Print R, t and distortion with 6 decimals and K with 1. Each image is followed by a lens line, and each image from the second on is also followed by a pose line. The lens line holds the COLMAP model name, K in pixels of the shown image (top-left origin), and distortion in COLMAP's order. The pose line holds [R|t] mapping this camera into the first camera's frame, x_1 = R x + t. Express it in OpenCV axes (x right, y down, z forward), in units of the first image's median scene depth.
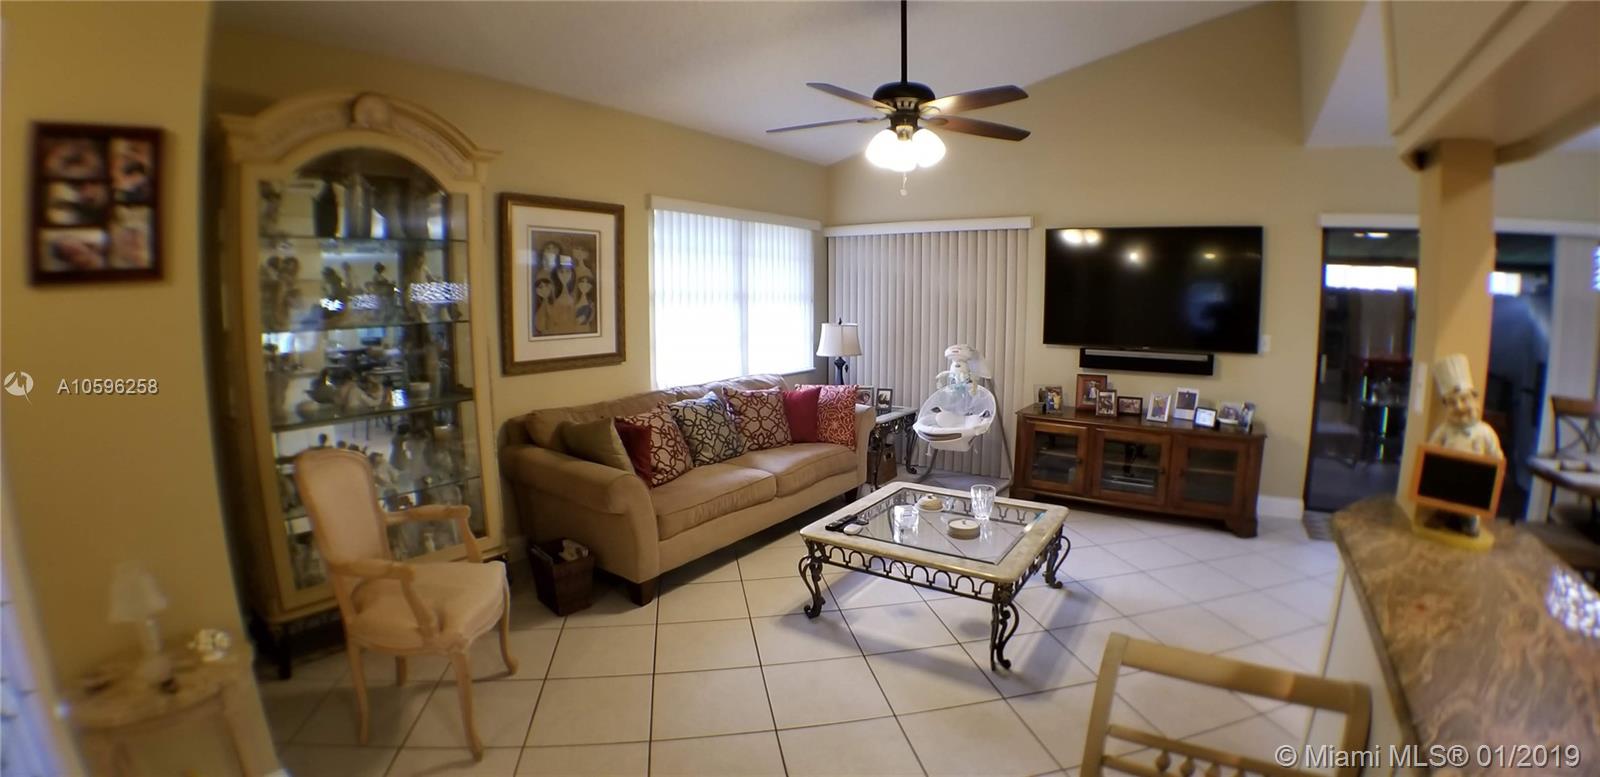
lens RADIAL K [[668.5, 0, 807.0], [0, 668.5, 380.5], [0, 0, 1]] dist [-0.179402, 0.030146]
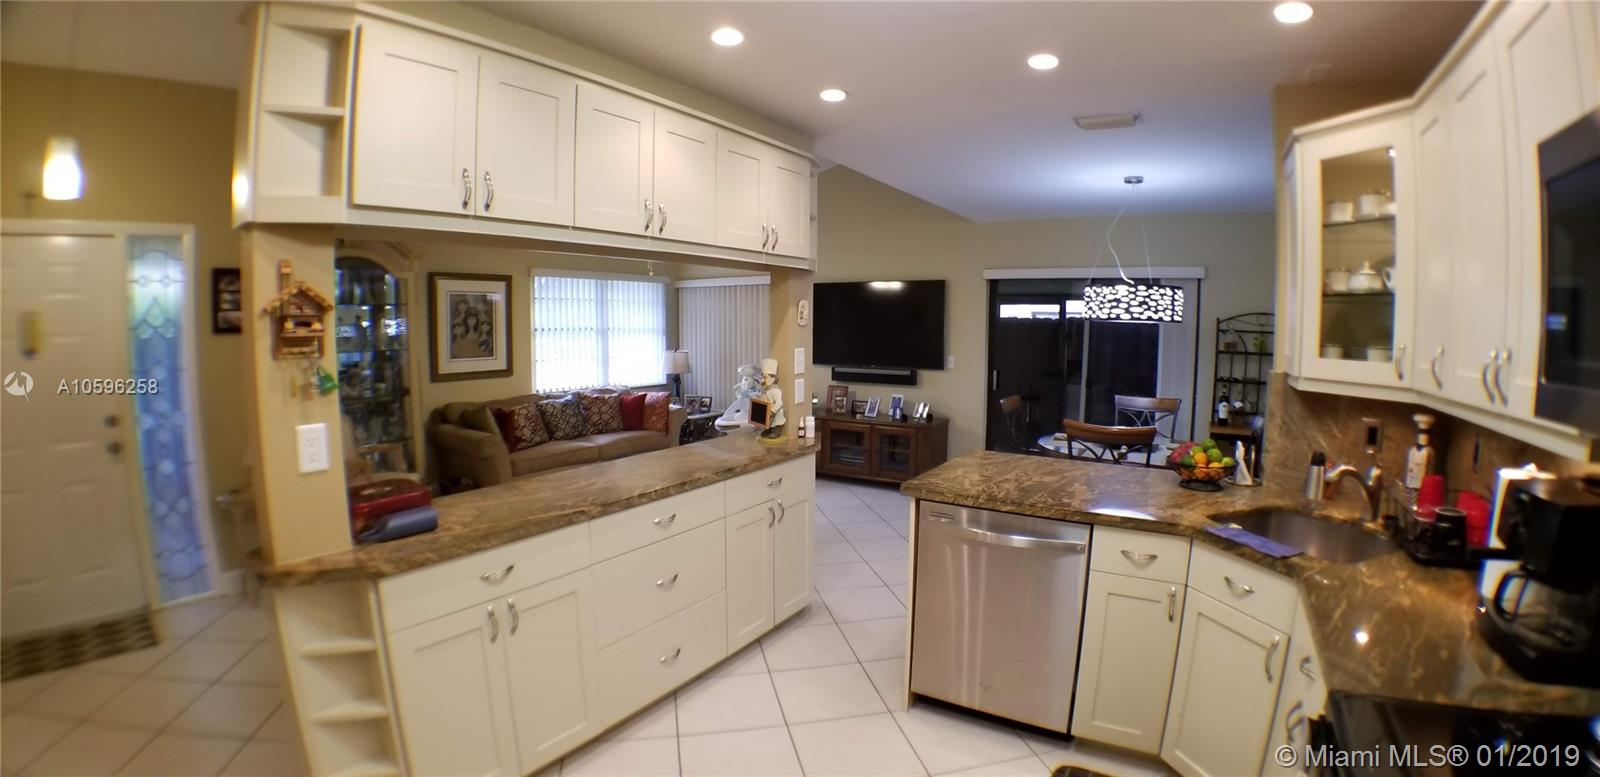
lens RADIAL K [[668.5, 0, 807.0], [0, 668.5, 380.5], [0, 0, 1]] dist [-0.179402, 0.030146]
pose [[0.999663, 0.001955, 0.025888, 0.386757], [-0.001001, 0.999321, -0.036839, 0.040295], [-0.025942, 0.036801, 0.998986, -0.548391]]
